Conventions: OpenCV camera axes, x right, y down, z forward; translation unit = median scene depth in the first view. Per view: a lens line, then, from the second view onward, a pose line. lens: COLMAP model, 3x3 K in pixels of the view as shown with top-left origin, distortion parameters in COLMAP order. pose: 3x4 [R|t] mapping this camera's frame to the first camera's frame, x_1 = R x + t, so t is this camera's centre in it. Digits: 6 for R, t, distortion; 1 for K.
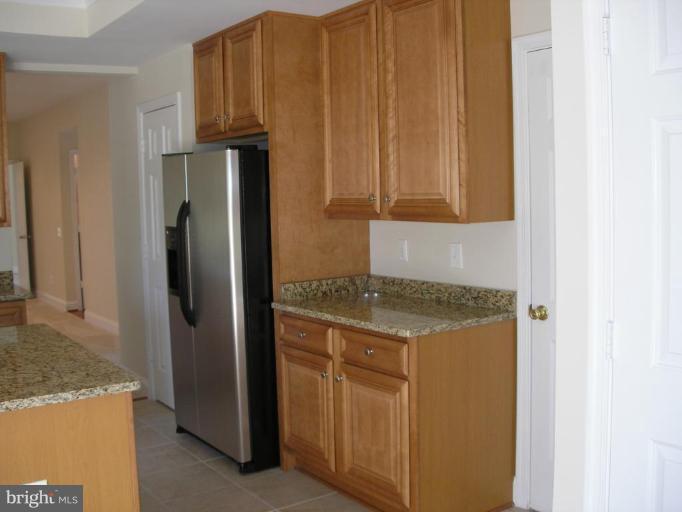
lens RADIAL K [[754.6, 0, 341.0], [0, 754.6, 256.0], [0, 0, 1]] dist [-0.179003, 0.046776]
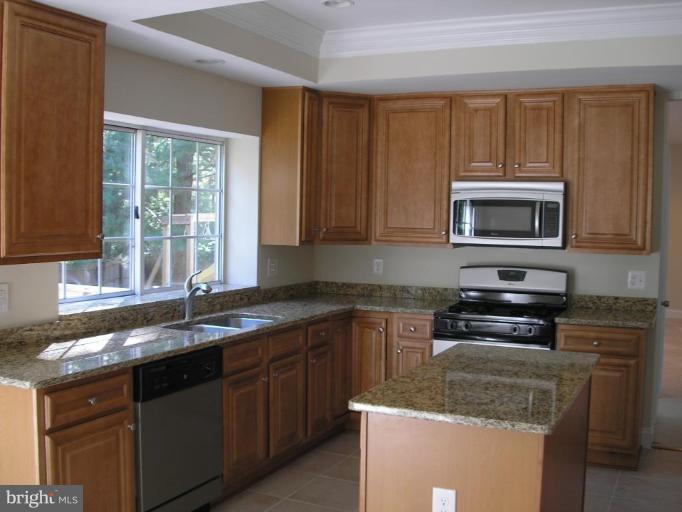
lens RADIAL K [[754.6, 0, 341.0], [0, 754.6, 256.0], [0, 0, 1]] dist [-0.179003, 0.046776]
pose [[0.488357, 0.083156, -0.868673, 0.226055], [-0.100176, 0.994211, 0.038857, -0.036587], [0.866875, 0.068044, 0.493860, 0.127873]]
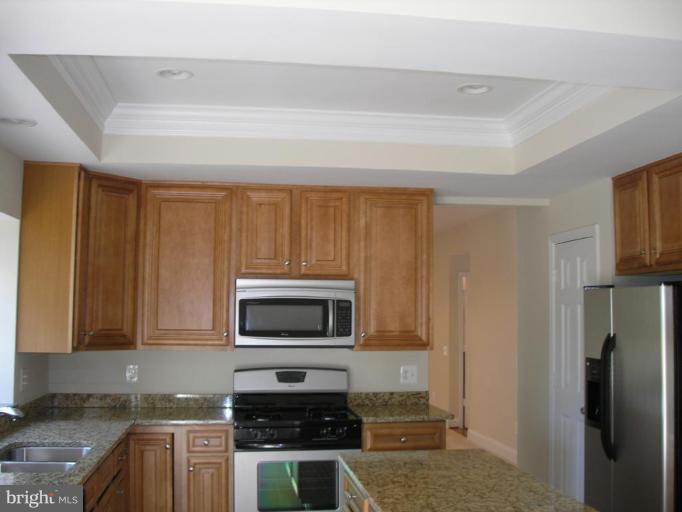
lens RADIAL K [[754.6, 0, 341.0], [0, 754.6, 256.0], [0, 0, 1]] dist [-0.179003, 0.046776]
pose [[0.891736, -0.005280, -0.452526, -0.078331], [-0.065533, 0.987886, -0.140664, -0.013494], [0.447786, 0.155090, 0.880588, -0.046596]]
